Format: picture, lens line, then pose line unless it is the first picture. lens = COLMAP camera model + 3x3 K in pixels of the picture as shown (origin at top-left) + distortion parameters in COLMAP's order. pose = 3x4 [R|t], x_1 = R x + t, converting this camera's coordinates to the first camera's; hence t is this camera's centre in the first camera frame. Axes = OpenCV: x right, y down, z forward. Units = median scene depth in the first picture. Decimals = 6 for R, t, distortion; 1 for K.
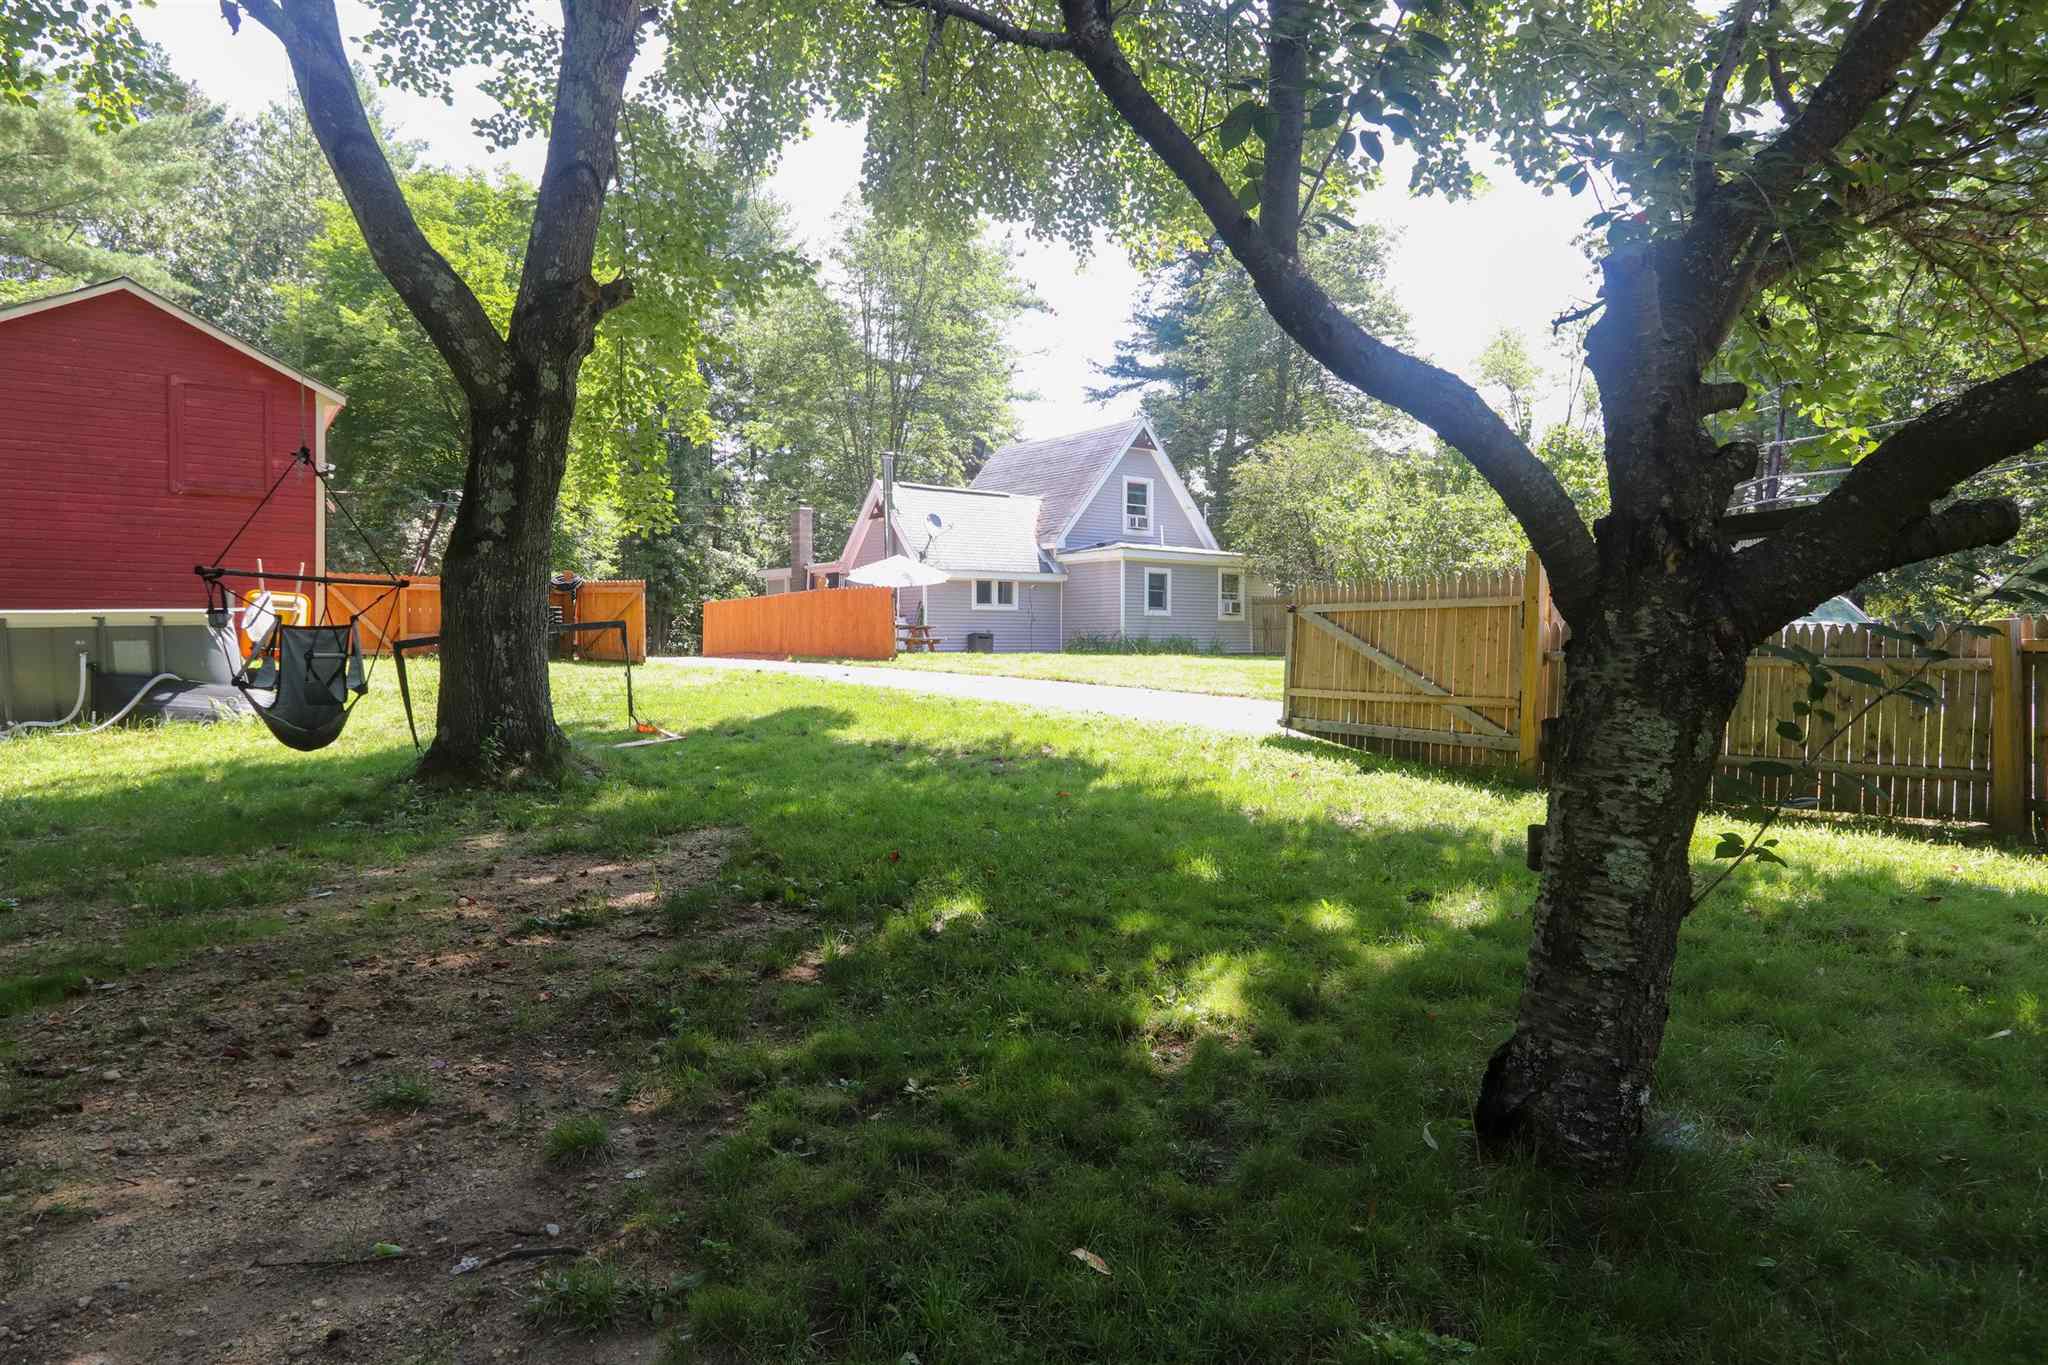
lens RADIAL K [[1217.2, 0, 1024.0], [0, 1217.2, 682.5], [0, 0, 1]] dist [-0.019545, 0.013877]
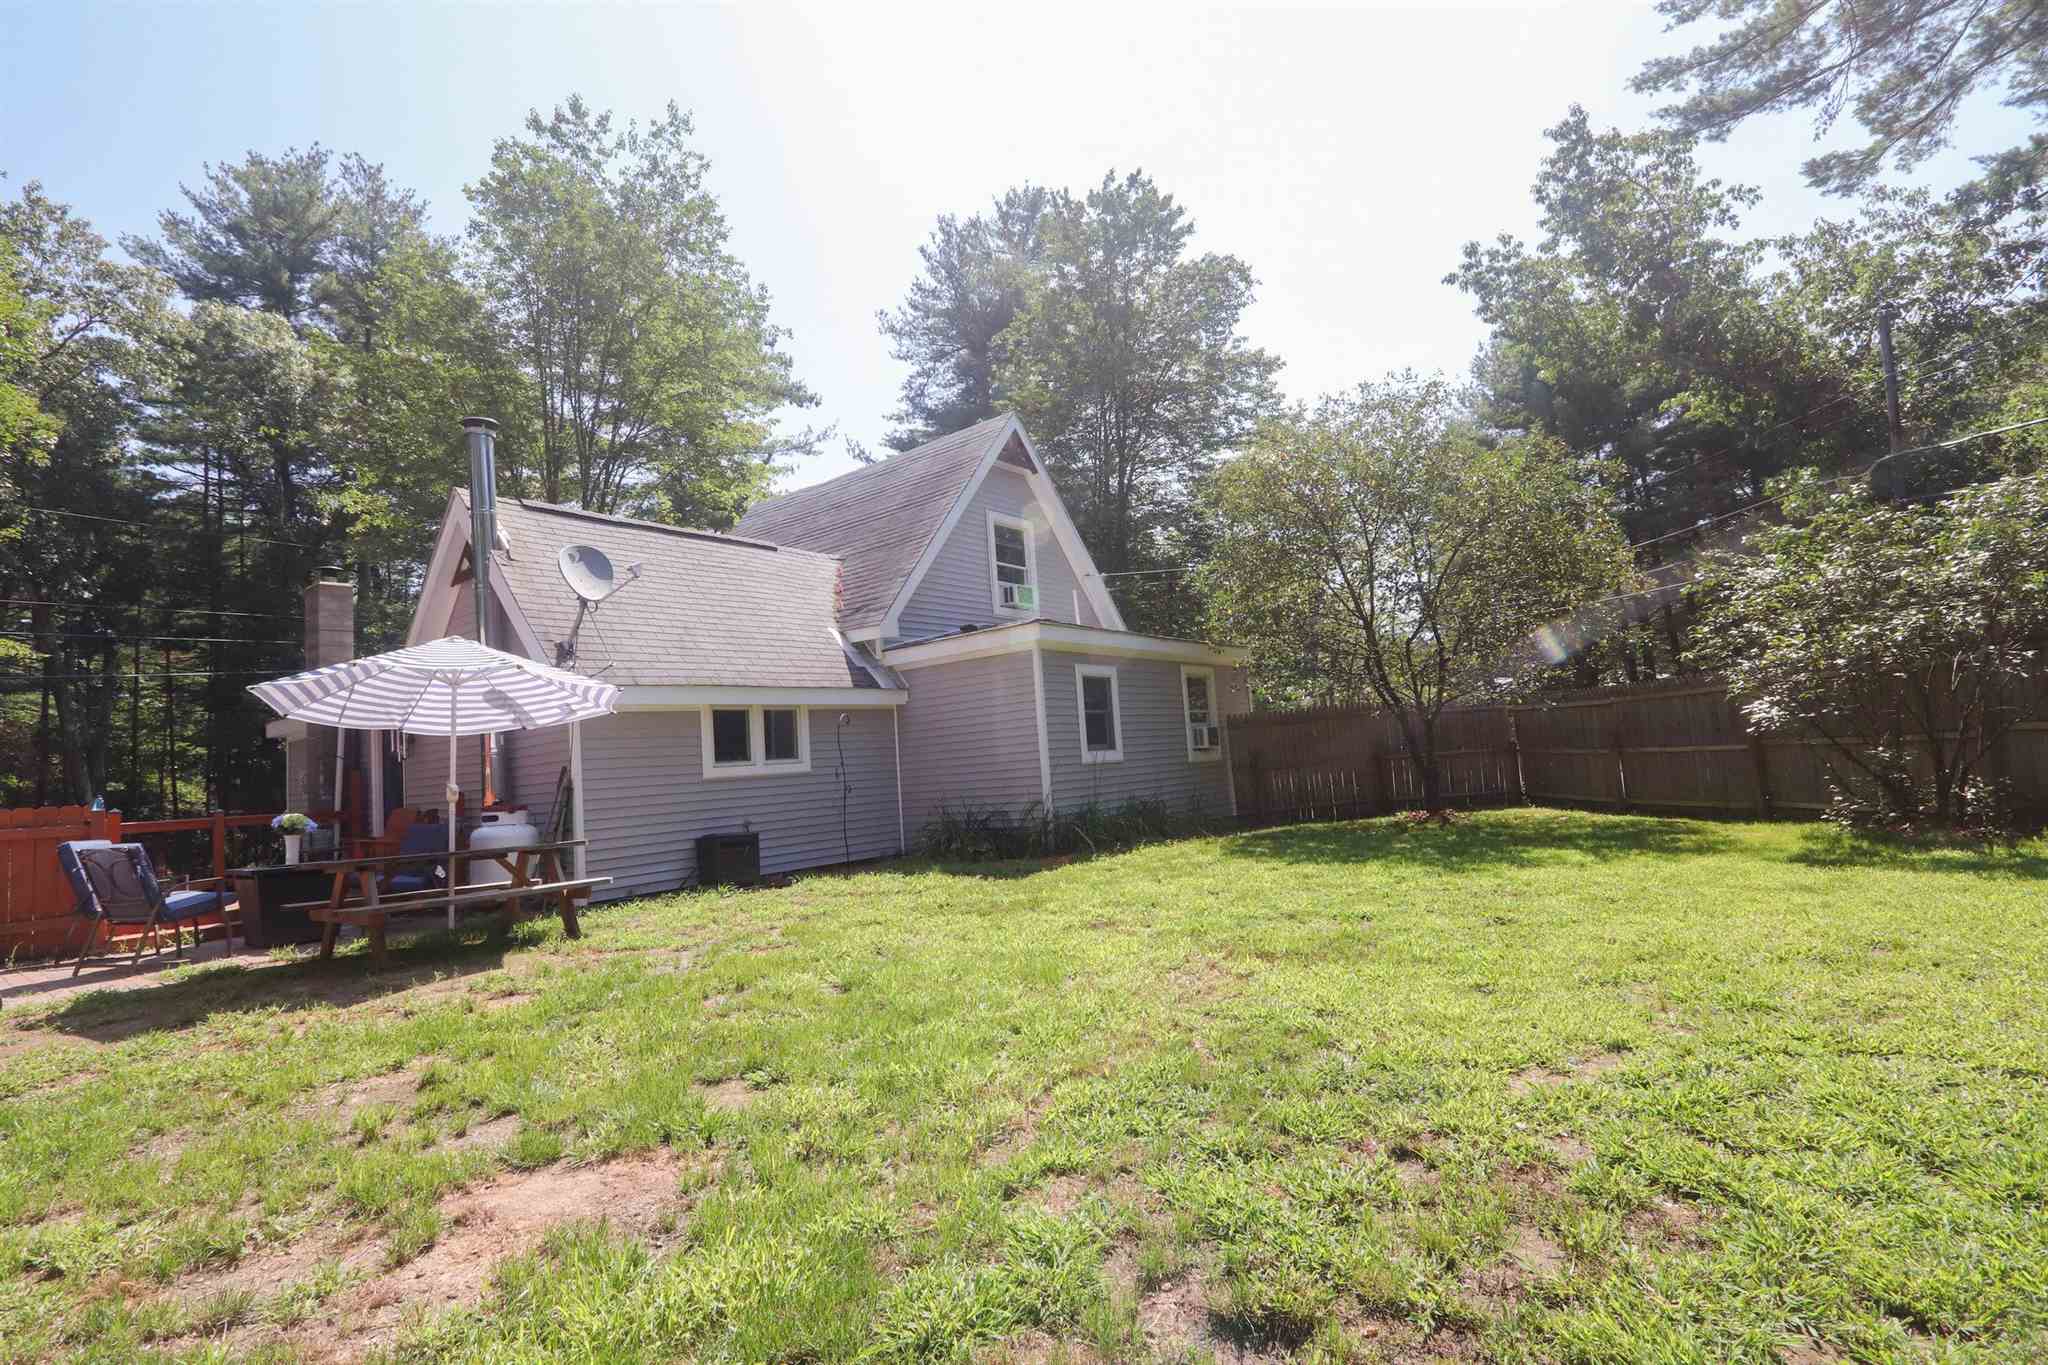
lens RADIAL K [[1012.3, 0, 1024.0], [0, 1012.3, 682.5], [0, 0, 1]] dist [0.013148, 0.000072]
pose [[0.971072, -0.047988, 0.233914, -0.014012], [0.076467, 0.990506, -0.114240, -0.040799], [-0.226211, 0.128822, 0.965523, 0.583725]]
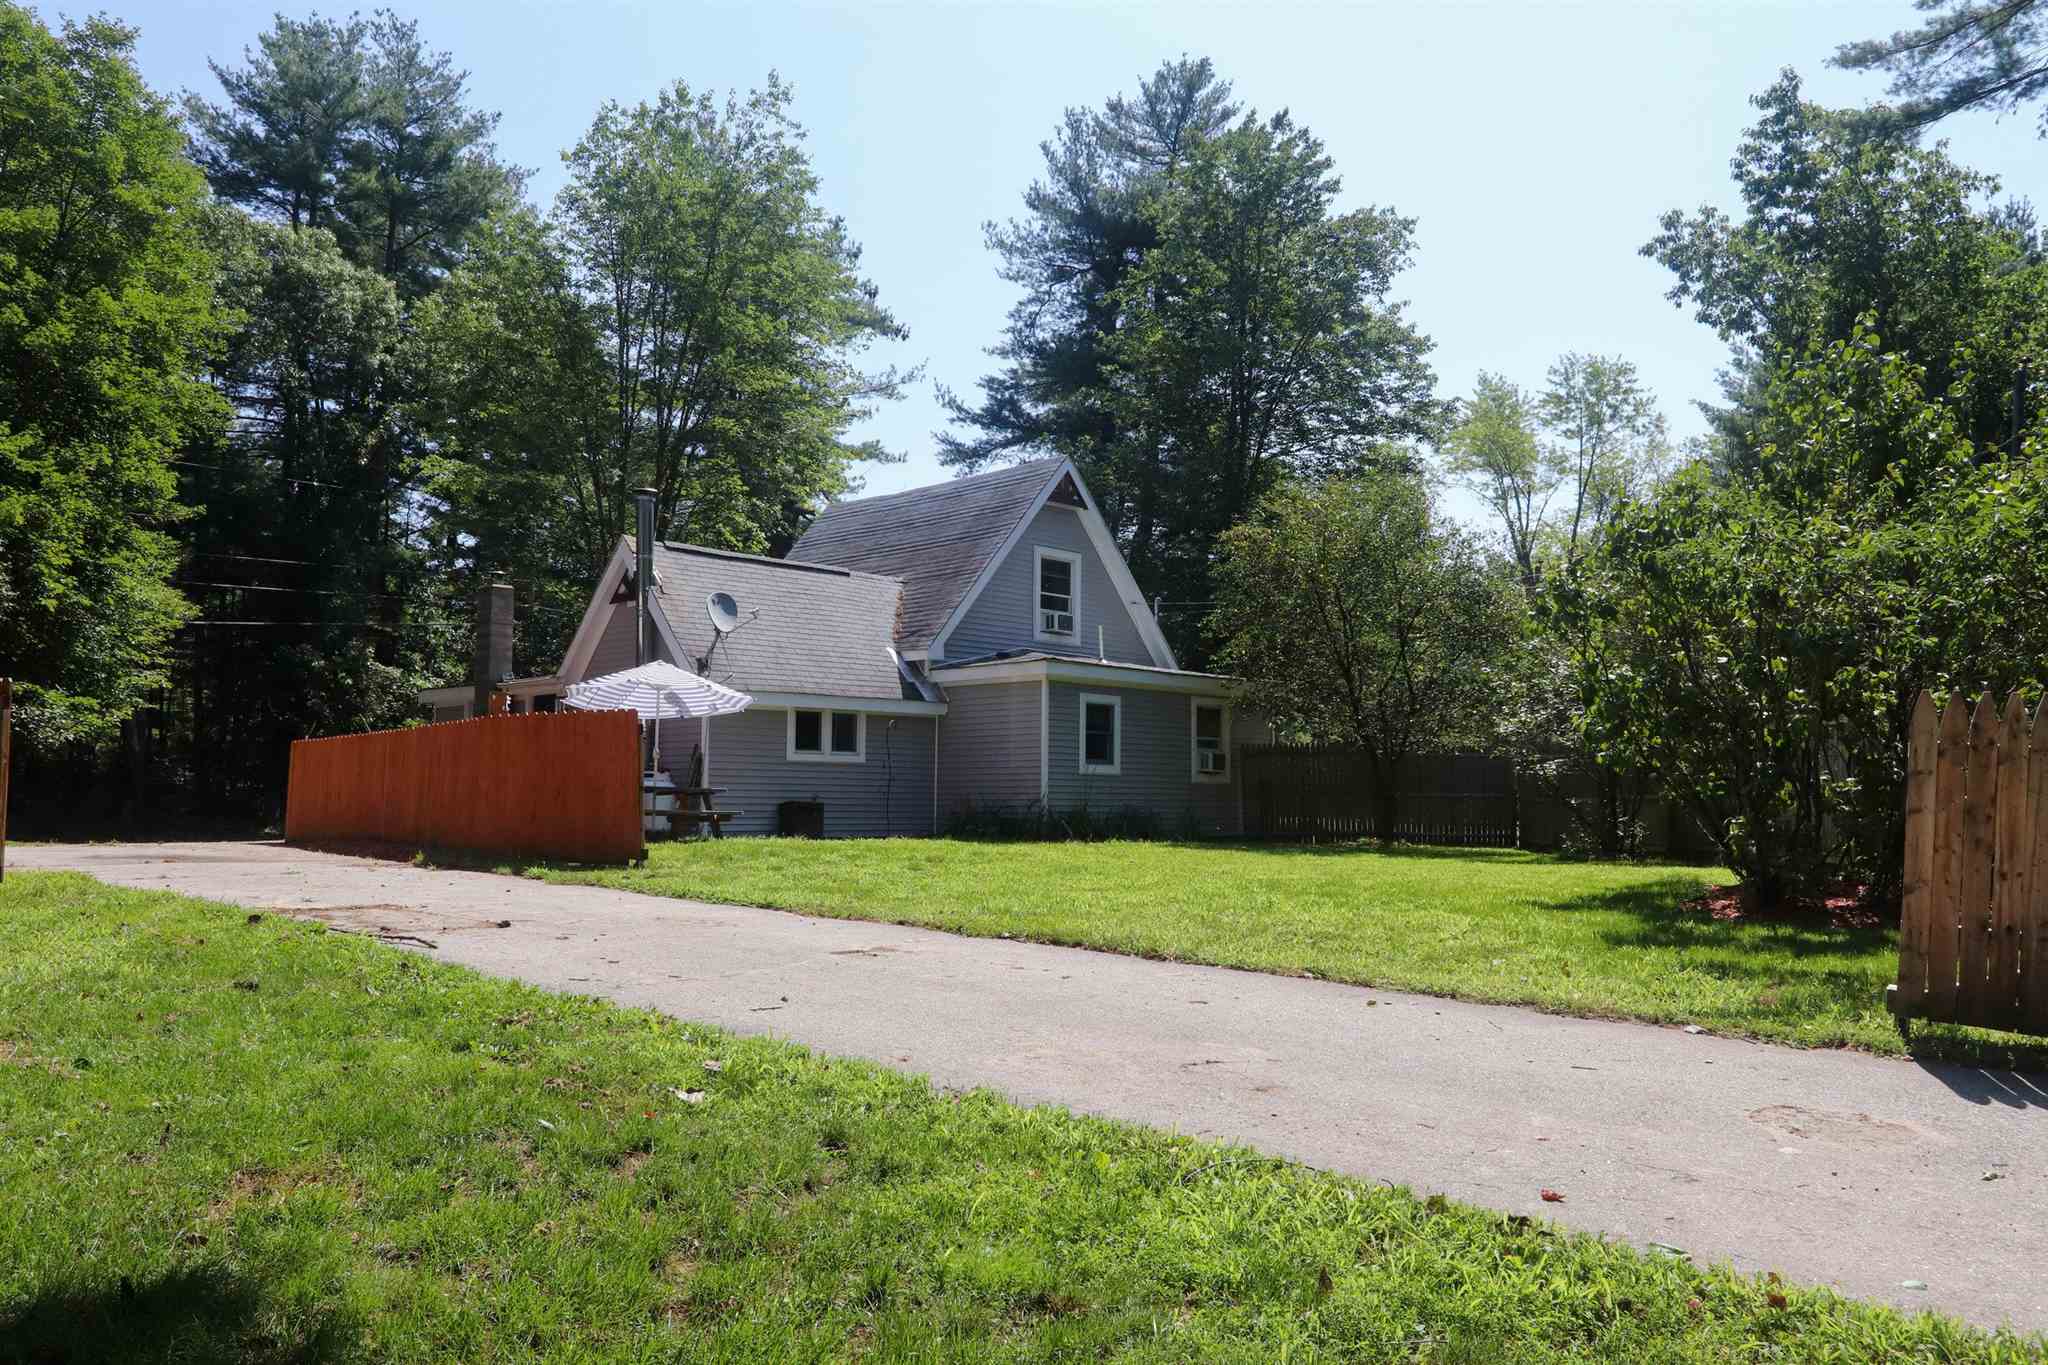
lens RADIAL K [[1573.9, 0, 1024.0], [0, 1573.9, 682.5], [0, 0, 1]] dist [-0.002104, 0.206032]
pose [[0.992445, 0.018292, 0.121323, -0.020819], [-0.004958, 0.993996, -0.109303, -0.014335], [-0.122594, 0.107875, 0.986577, 0.226425]]
